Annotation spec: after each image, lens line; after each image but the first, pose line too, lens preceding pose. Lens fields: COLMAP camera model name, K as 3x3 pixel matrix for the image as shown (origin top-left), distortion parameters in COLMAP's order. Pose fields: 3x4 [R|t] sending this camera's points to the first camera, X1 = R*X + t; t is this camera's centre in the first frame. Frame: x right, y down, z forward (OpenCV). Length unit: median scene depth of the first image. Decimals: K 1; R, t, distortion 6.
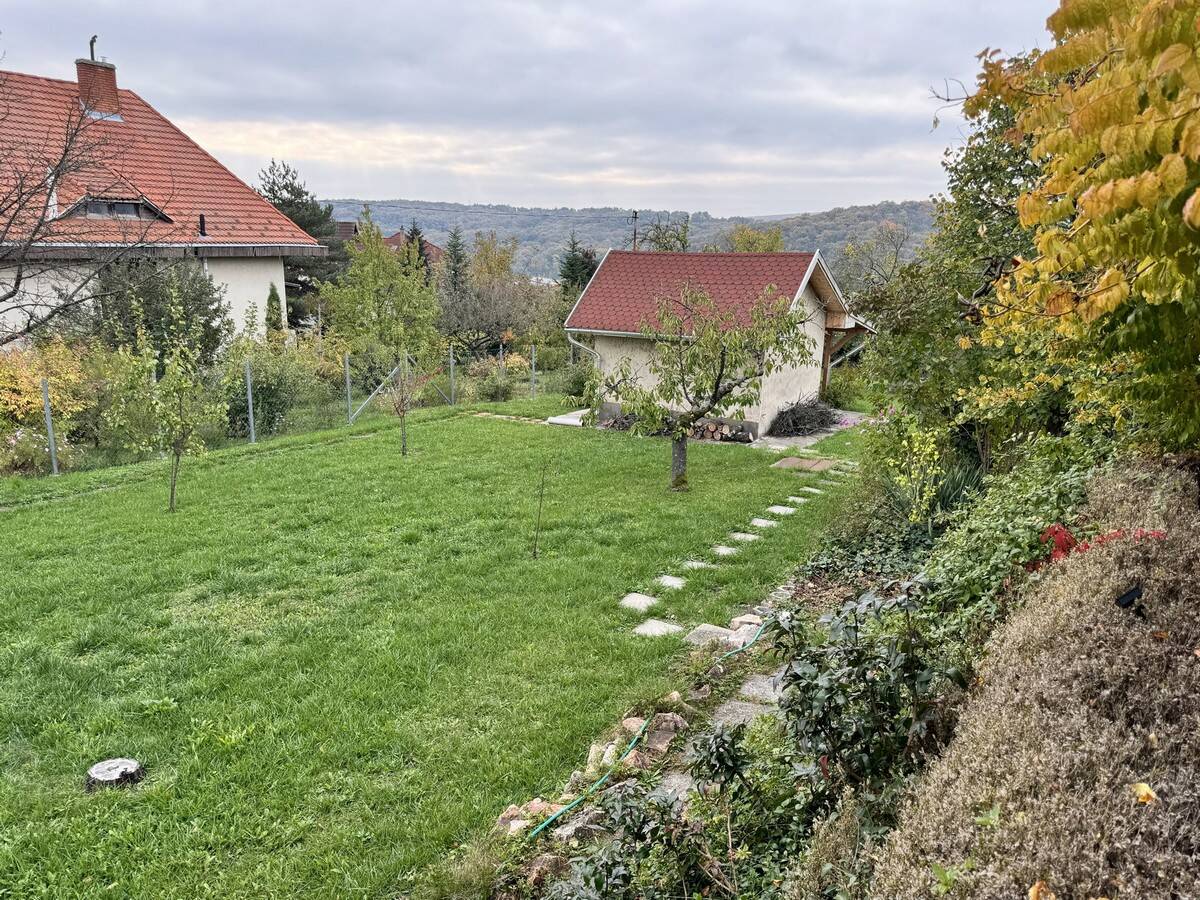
lens RADIAL K [[853.5, 0, 600.0], [0, 853.5, 450.0], [0, 0, 1]] dist [0.055547, -0.070704]
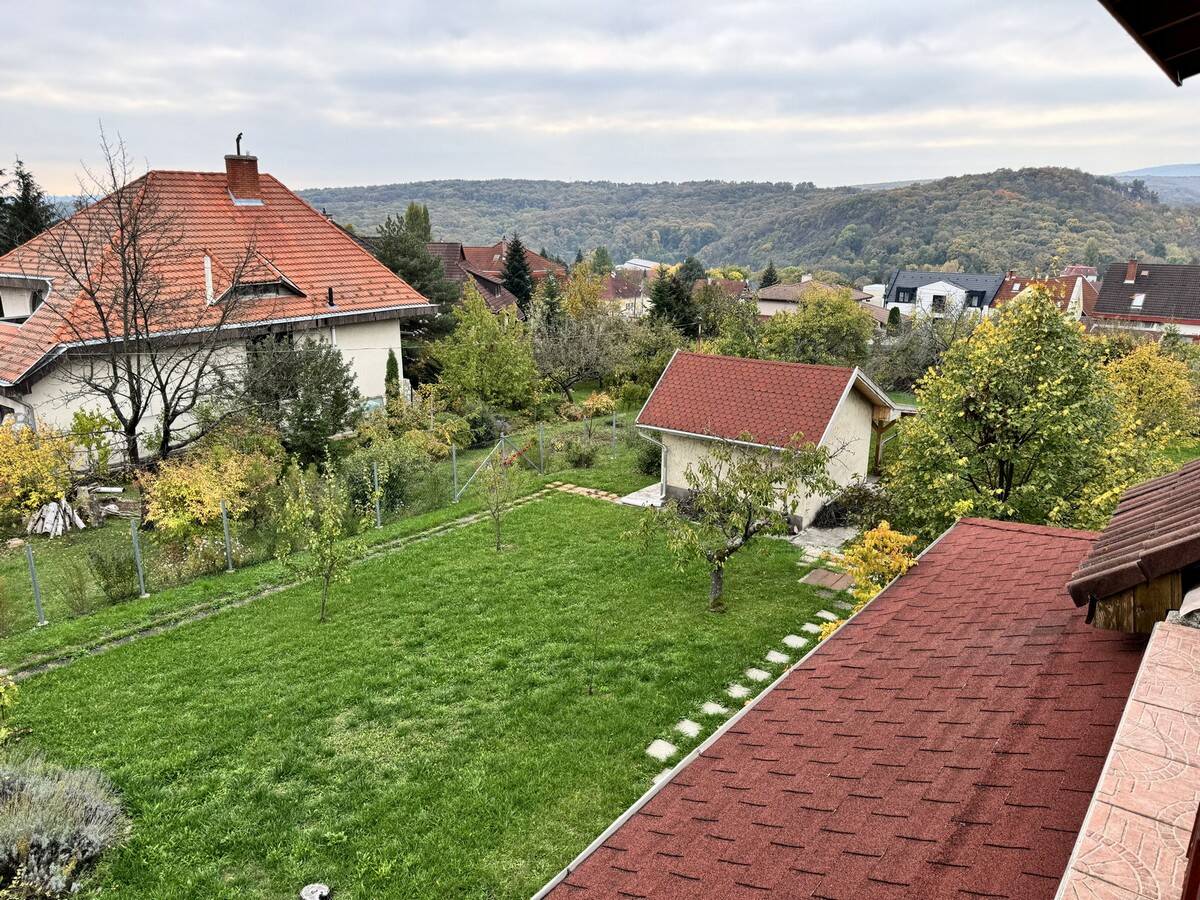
lens RADIAL K [[839.8, 0, 600.0], [0, 839.8, 450.0], [0, 0, 1]] dist [0.096641, -0.142443]
pose [[0.993609, 0.010361, -0.112403, 0.067069], [-0.007992, 0.999737, 0.021508, -0.229390], [0.112596, -0.020472, 0.993430, -0.240431]]
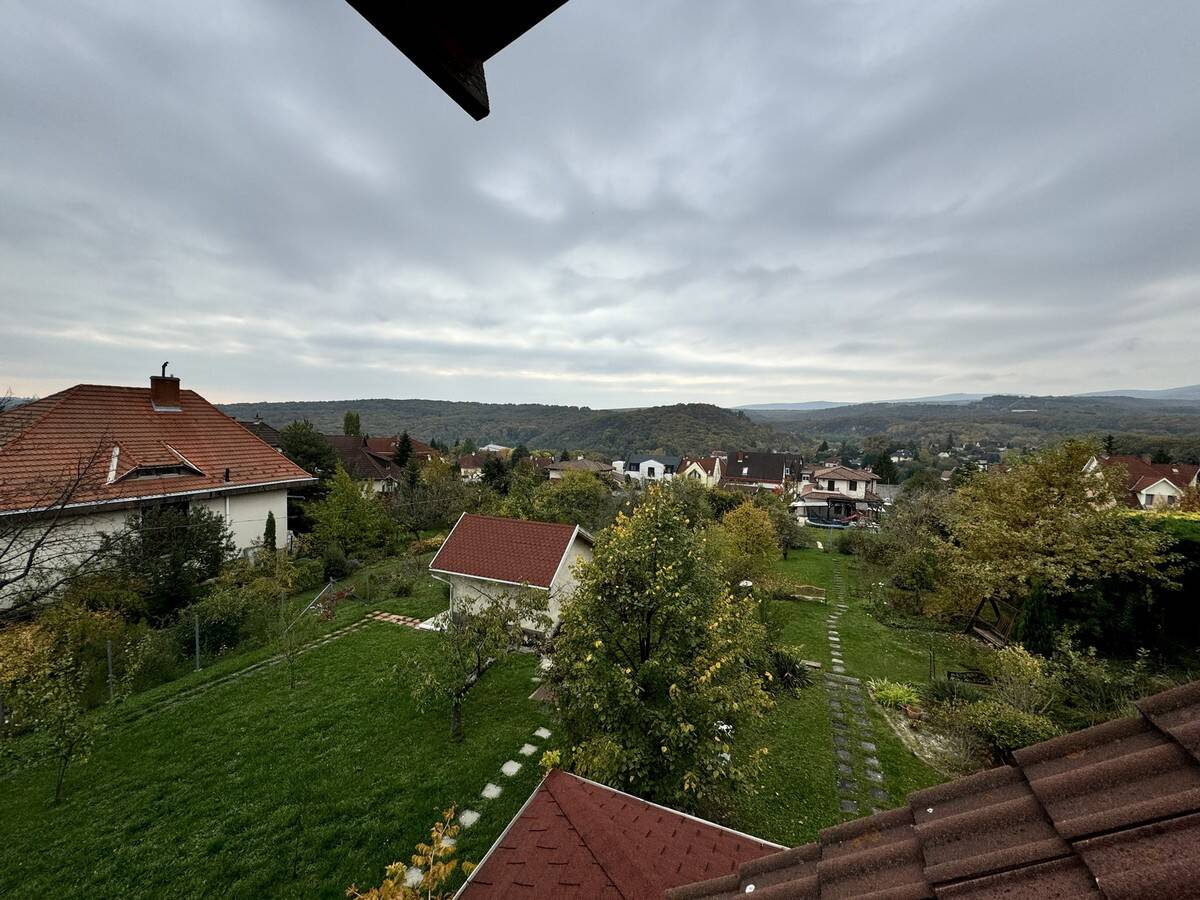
lens RADIAL K [[485.2, 0, 600.0], [0, 485.2, 450.0], [0, 0, 1]] dist [-0.002853, -0.000388]
pose [[0.988690, -0.006052, 0.149852, 0.241501], [0.034312, 0.981812, -0.186732, -0.313610], [-0.145996, 0.189762, 0.970915, 0.044651]]
